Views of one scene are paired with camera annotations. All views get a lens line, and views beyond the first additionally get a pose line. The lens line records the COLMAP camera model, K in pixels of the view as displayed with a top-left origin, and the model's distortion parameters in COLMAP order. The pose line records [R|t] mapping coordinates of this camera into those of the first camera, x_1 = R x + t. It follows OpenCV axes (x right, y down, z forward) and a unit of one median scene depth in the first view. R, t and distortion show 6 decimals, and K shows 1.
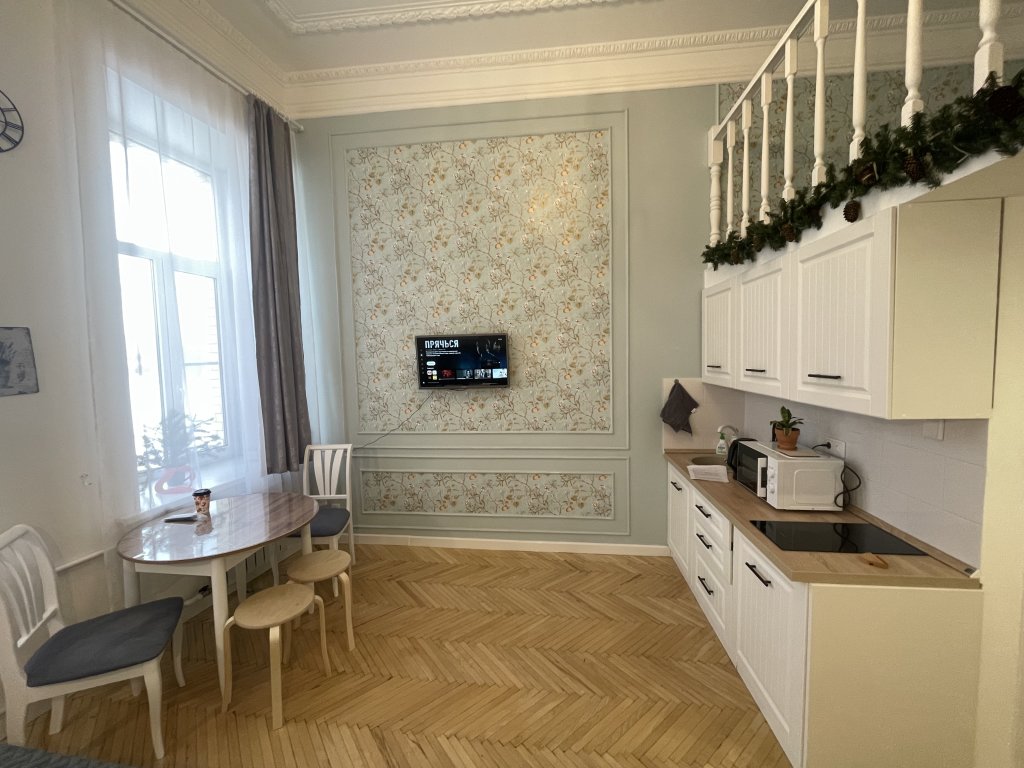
lens RADIAL K [[410.3, 0, 510.1], [0, 410.3, 382.3], [0, 0, 1]] dist [0.000162, -0.000198]
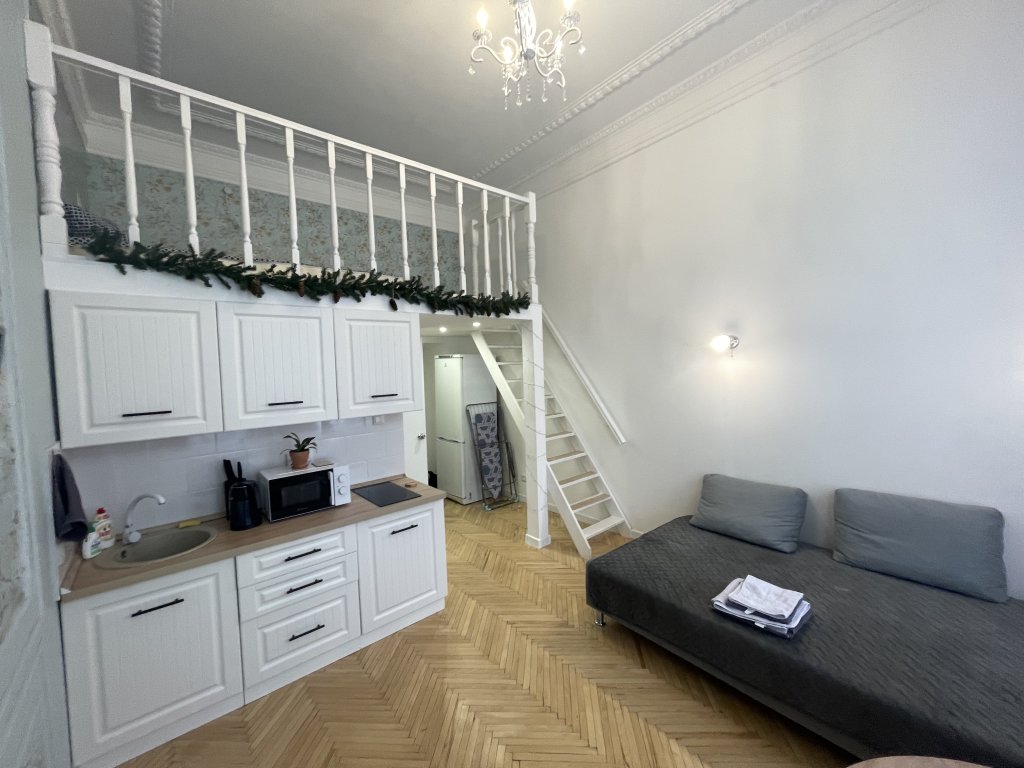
lens RADIAL K [[410.3, 0, 510.1], [0, 410.3, 382.3], [0, 0, 1]] dist [0.000162, -0.000198]
pose [[-0.729387, 0.013692, 0.683964, -0.384633], [0.093375, 0.992435, 0.079709, -0.079632], [-0.677699, 0.122004, -0.725148, 0.963619]]
